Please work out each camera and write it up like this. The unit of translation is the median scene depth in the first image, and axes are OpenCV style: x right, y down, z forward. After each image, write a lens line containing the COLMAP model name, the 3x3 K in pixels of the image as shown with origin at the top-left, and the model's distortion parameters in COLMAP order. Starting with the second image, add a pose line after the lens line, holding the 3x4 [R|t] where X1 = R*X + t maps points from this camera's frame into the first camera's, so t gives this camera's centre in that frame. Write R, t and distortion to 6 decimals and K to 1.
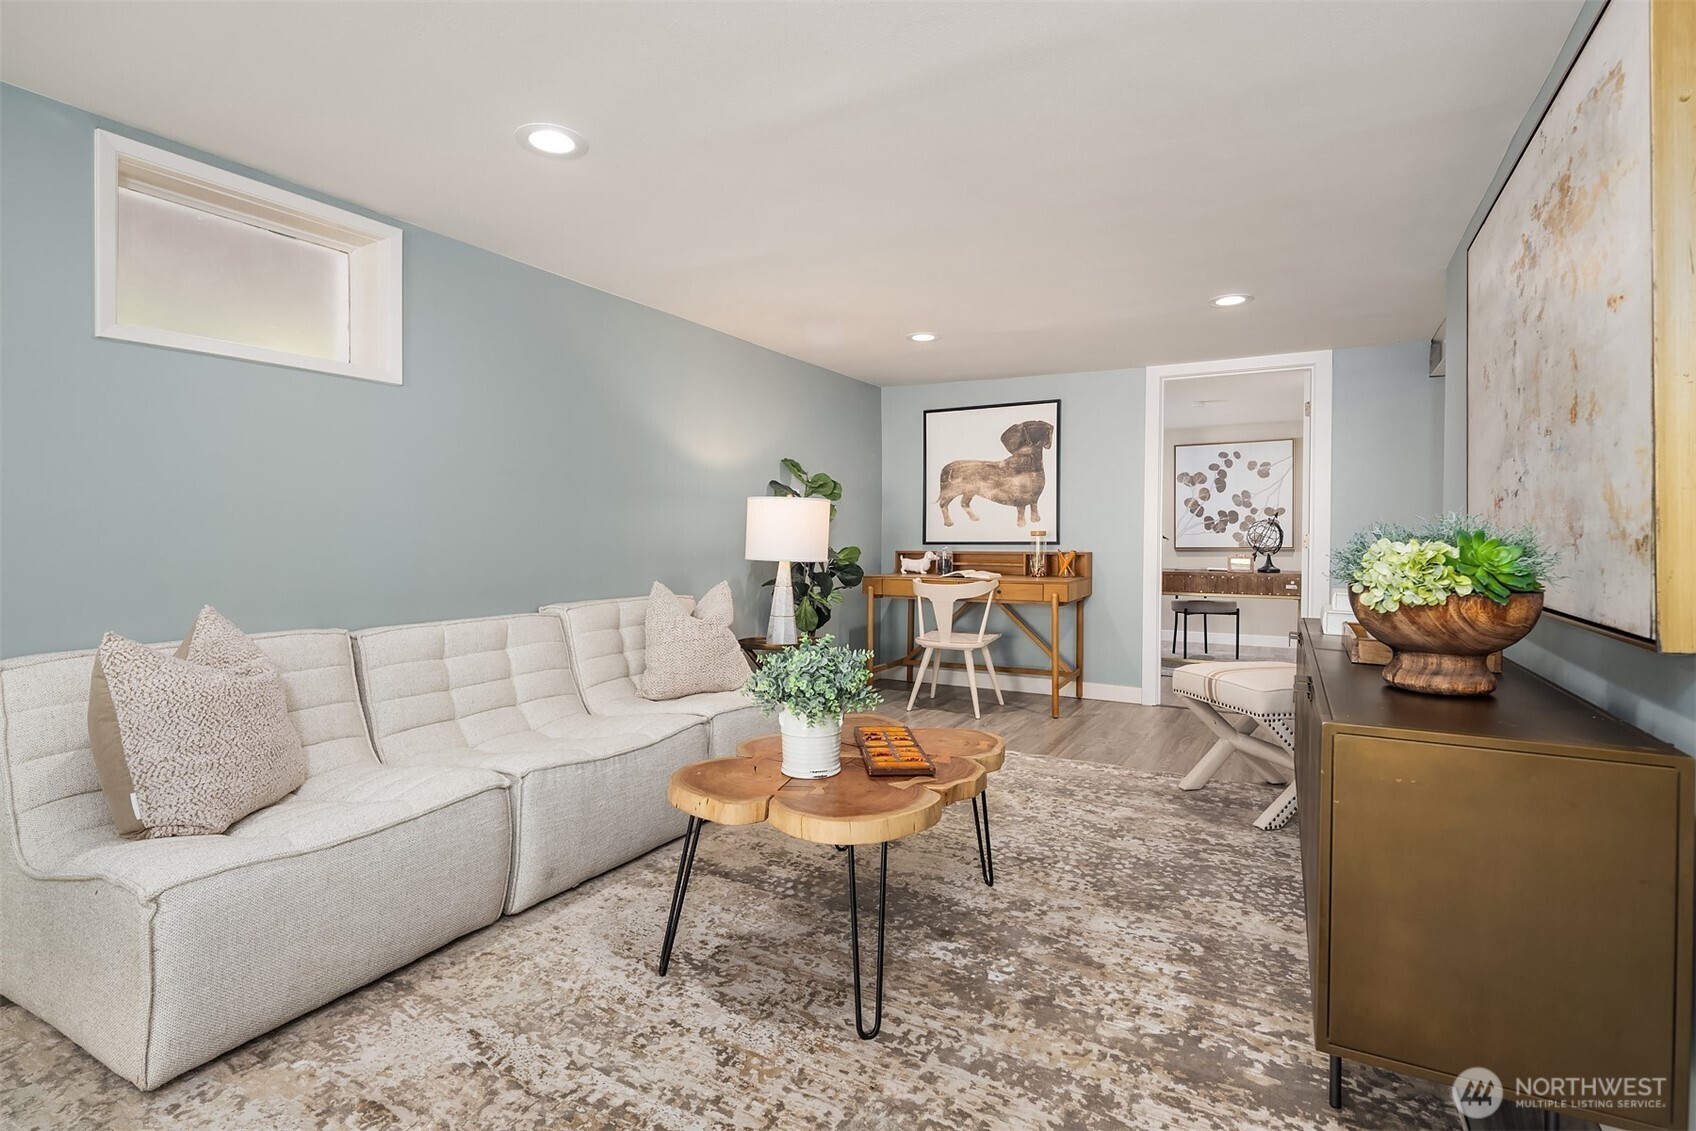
lens RADIAL K [[836.2, 0, 843.3], [0, 836.2, 541.3], [0, 0, 1]] dist [0.001044, -0.000152]
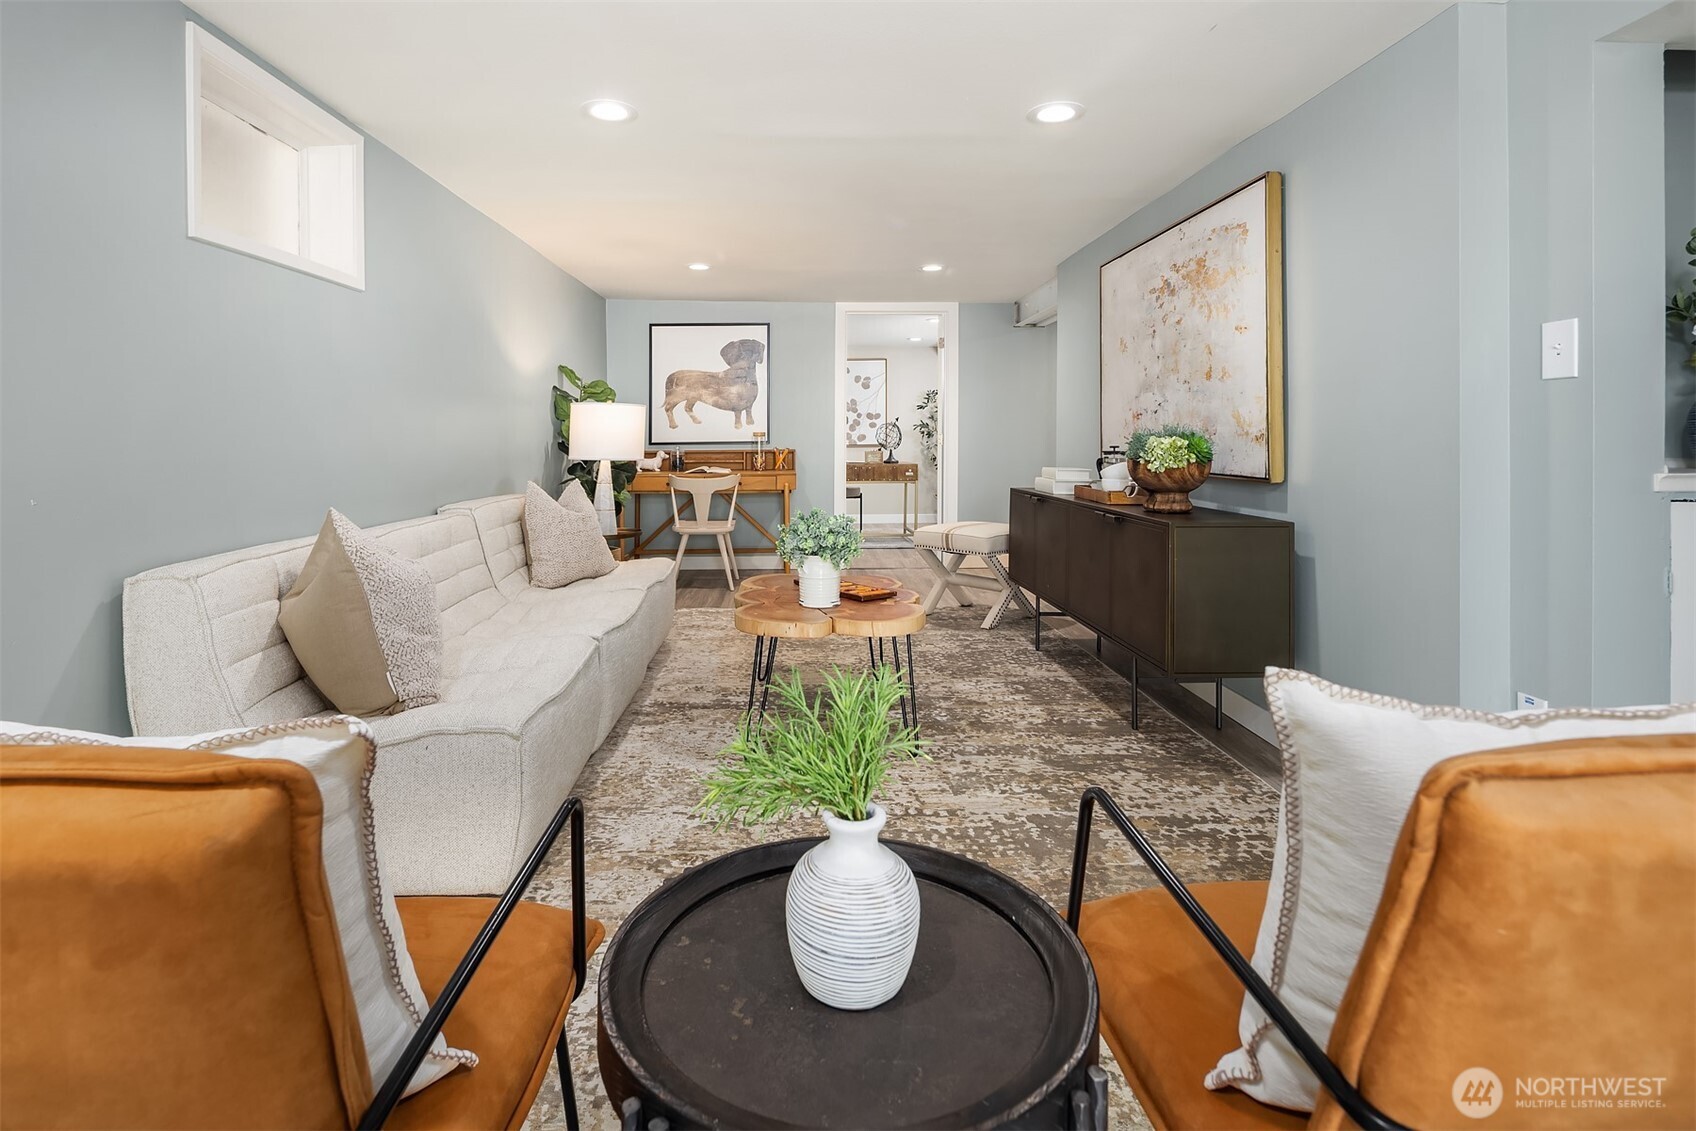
lens RADIAL K [[842.8, 0, 846.5], [0, 842.8, 446.6], [0, 0, 1]] dist [0.002779, -0.000359]
pose [[0.848076, -0.013223, 0.529710, -0.345582], [0.010314, 0.999911, 0.008447, -0.000934], [-0.529775, -0.001700, 0.848137, -0.103859]]
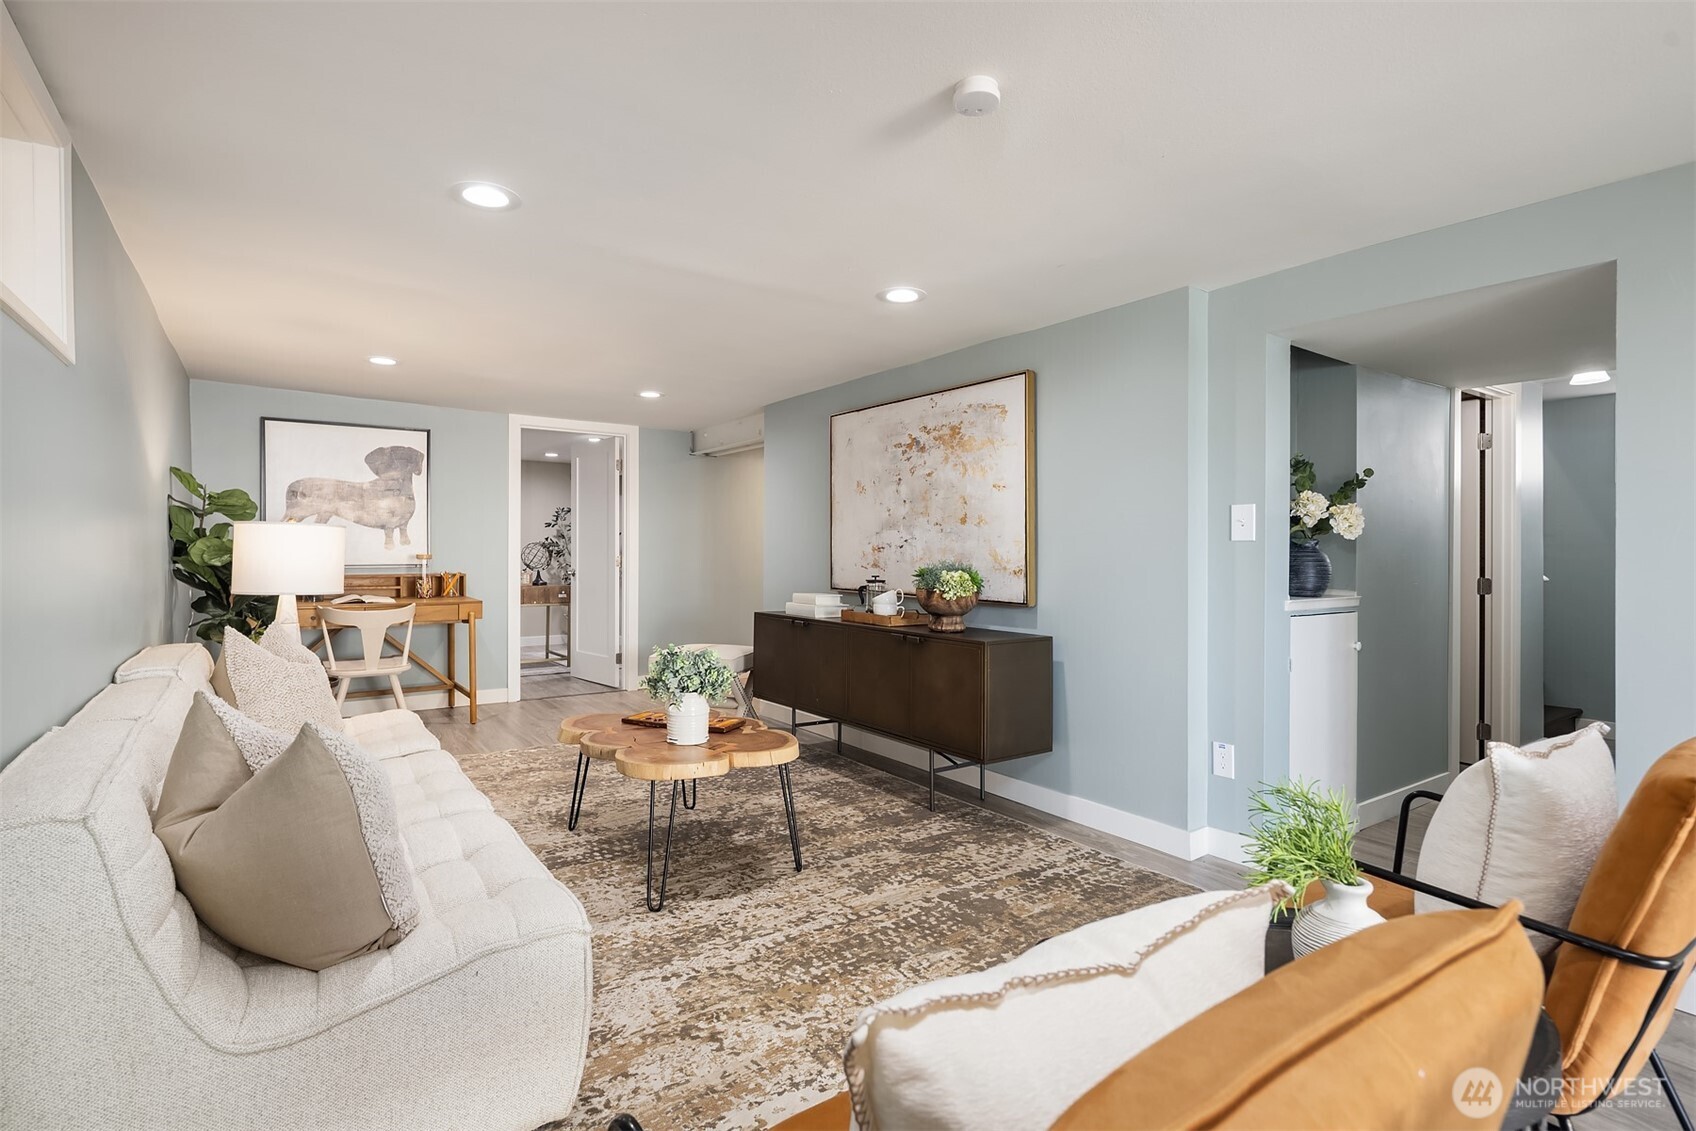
lens RADIAL K [[803.5, 0, 883.8], [0, 803.5, 568.9], [0, 0, 1]] dist [0.003822, -0.000138]
pose [[0.404759, -0.021010, 0.914182, -0.523487], [-0.000838, 0.999727, 0.023347, -0.020818], [-0.914423, -0.010215, 0.404630, 0.073017]]
